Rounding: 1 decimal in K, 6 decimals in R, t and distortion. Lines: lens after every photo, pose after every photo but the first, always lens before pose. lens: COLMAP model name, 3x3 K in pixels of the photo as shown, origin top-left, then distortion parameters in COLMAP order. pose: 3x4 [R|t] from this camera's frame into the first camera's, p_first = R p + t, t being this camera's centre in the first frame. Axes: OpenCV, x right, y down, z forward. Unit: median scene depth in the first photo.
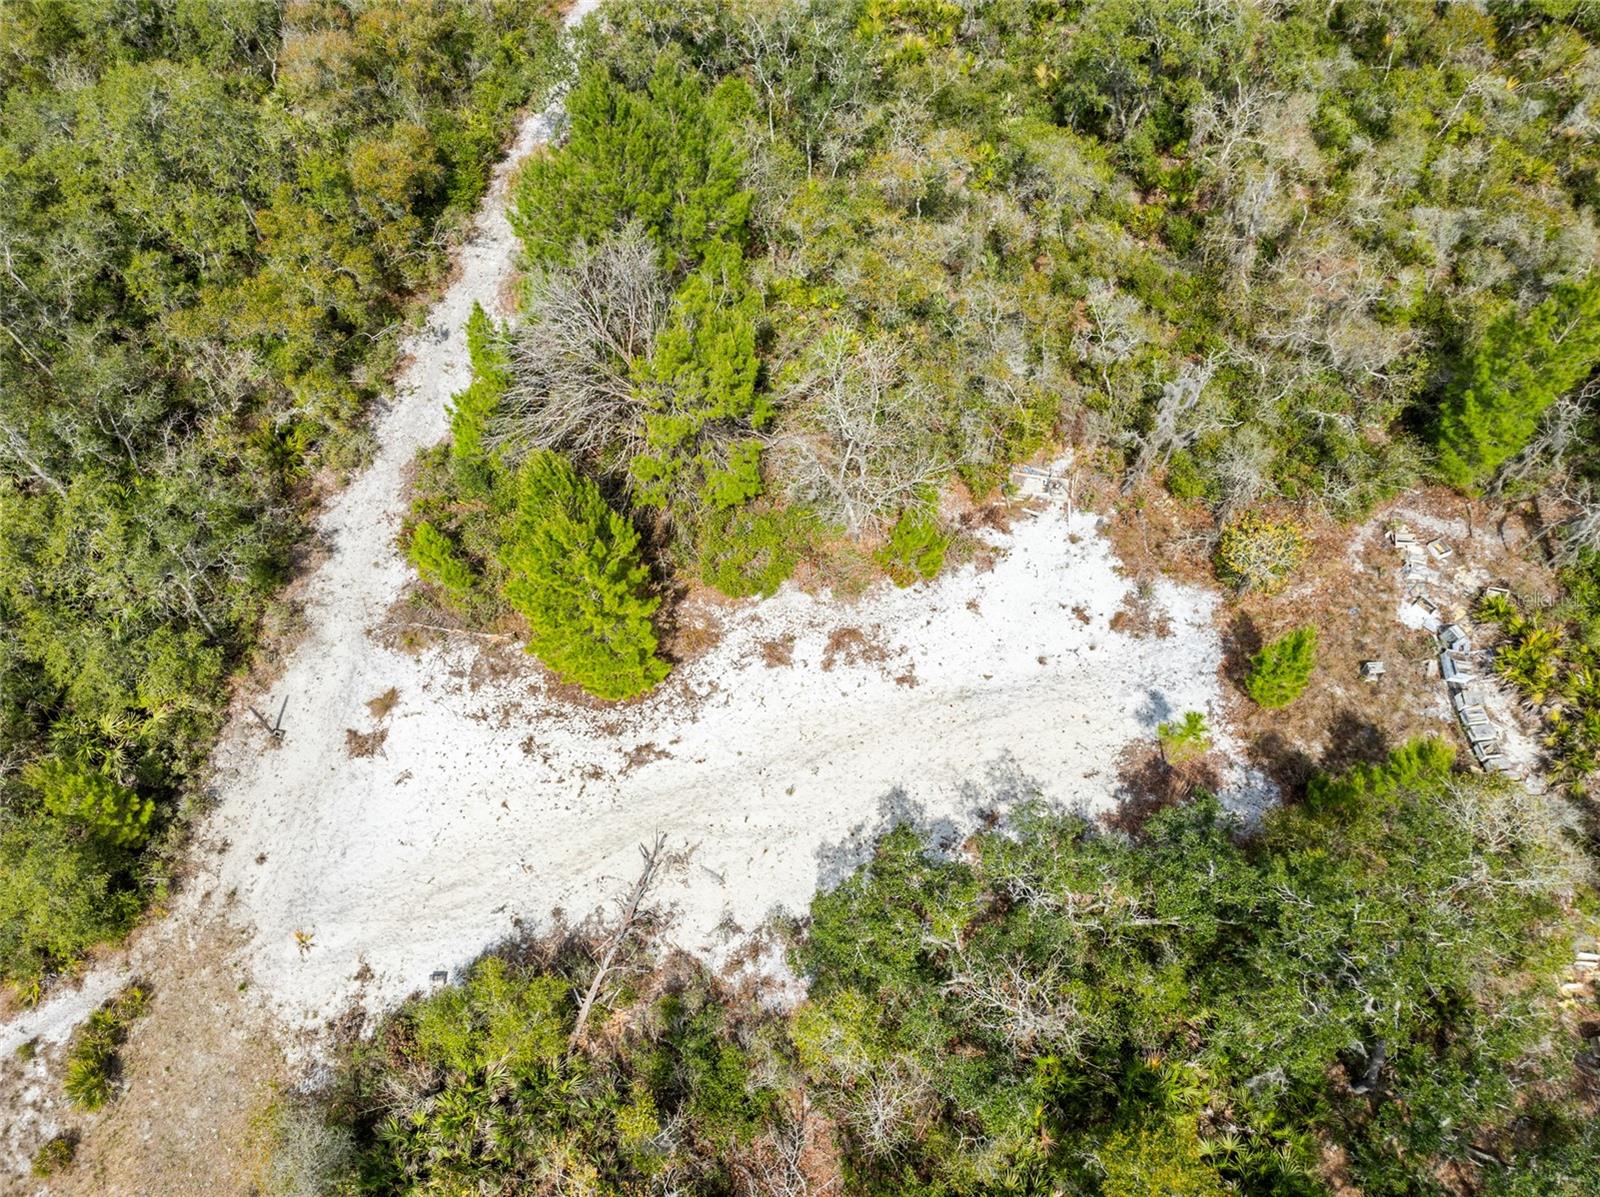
lens RADIAL K [[1419.1, 0, 800.0], [0, 1419.1, 598.2], [0, 0, 1]] dist [-0.032239, 0.007947]
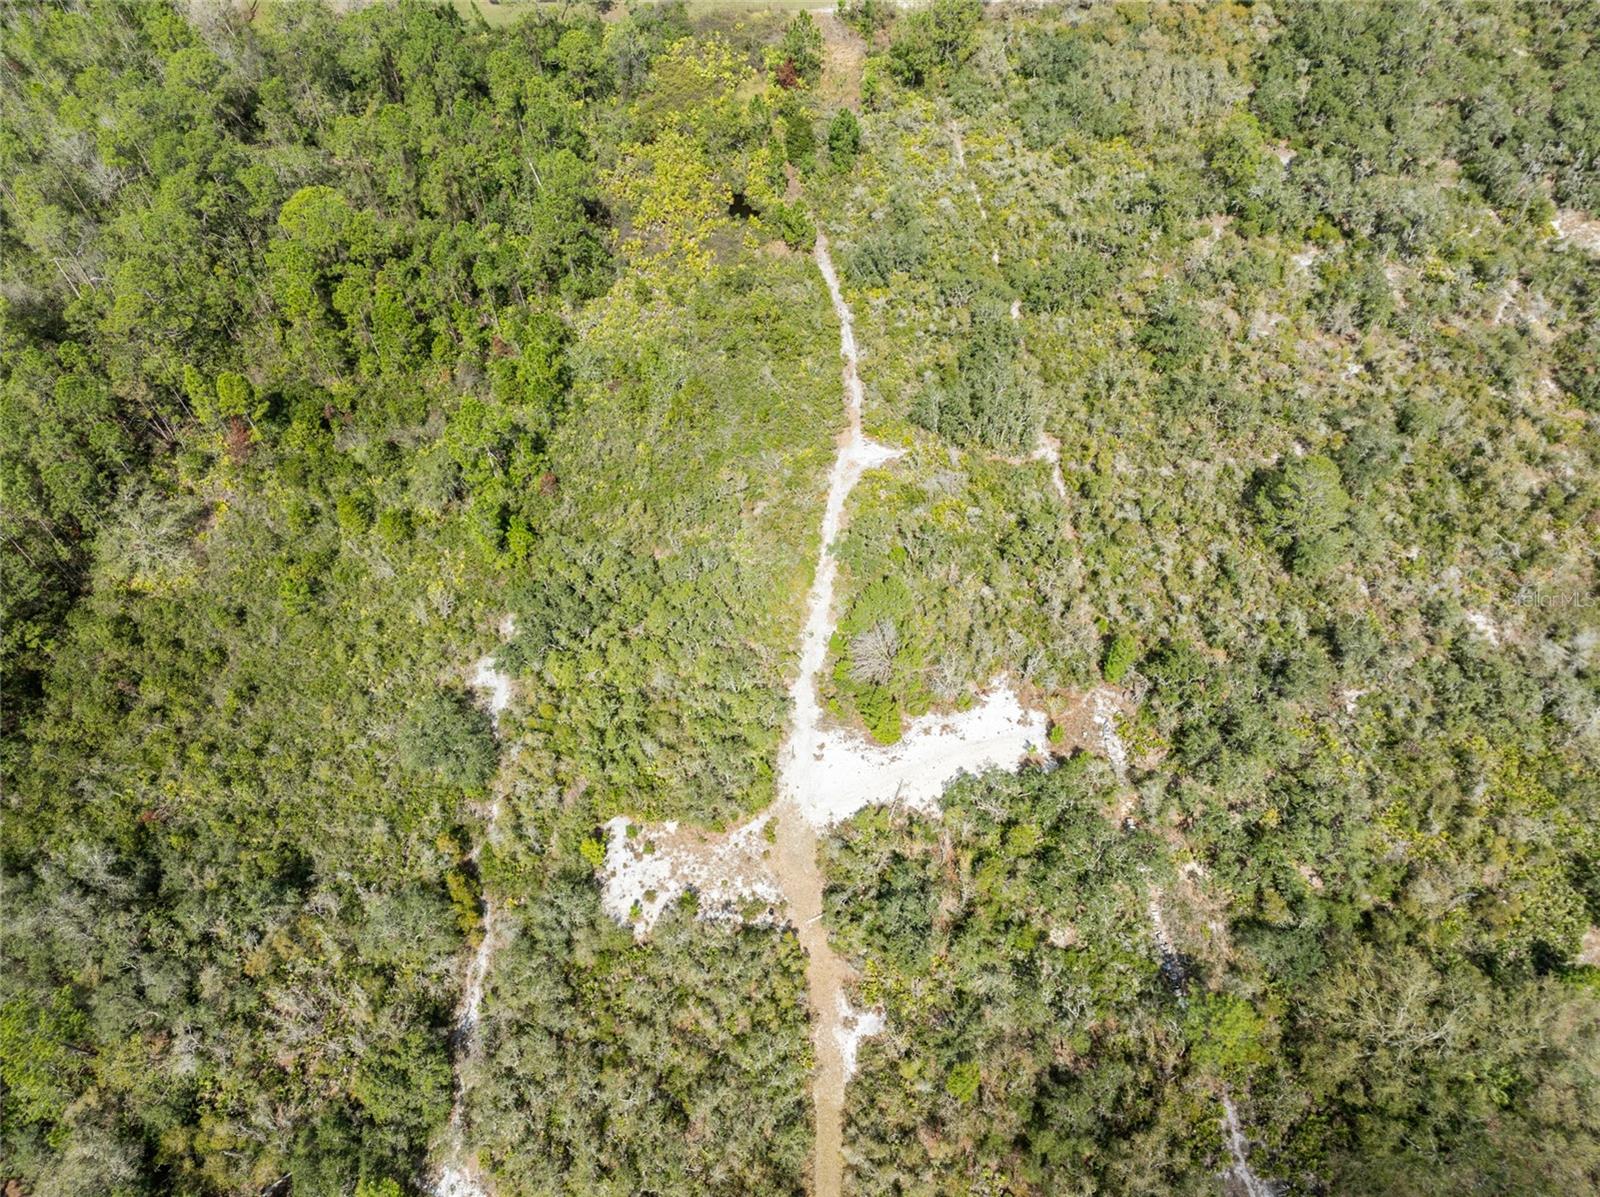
lens RADIAL K [[1112.3, 0, 801.7], [0, 1112.3, 605.7], [0, 0, 1]] dist [-0.017121, -0.004989]
pose [[0.999519, -0.016006, -0.026565, -0.268397], [0.014438, 0.998199, -0.058220, -0.128915], [0.027449, 0.057808, 0.997950, -1.986149]]
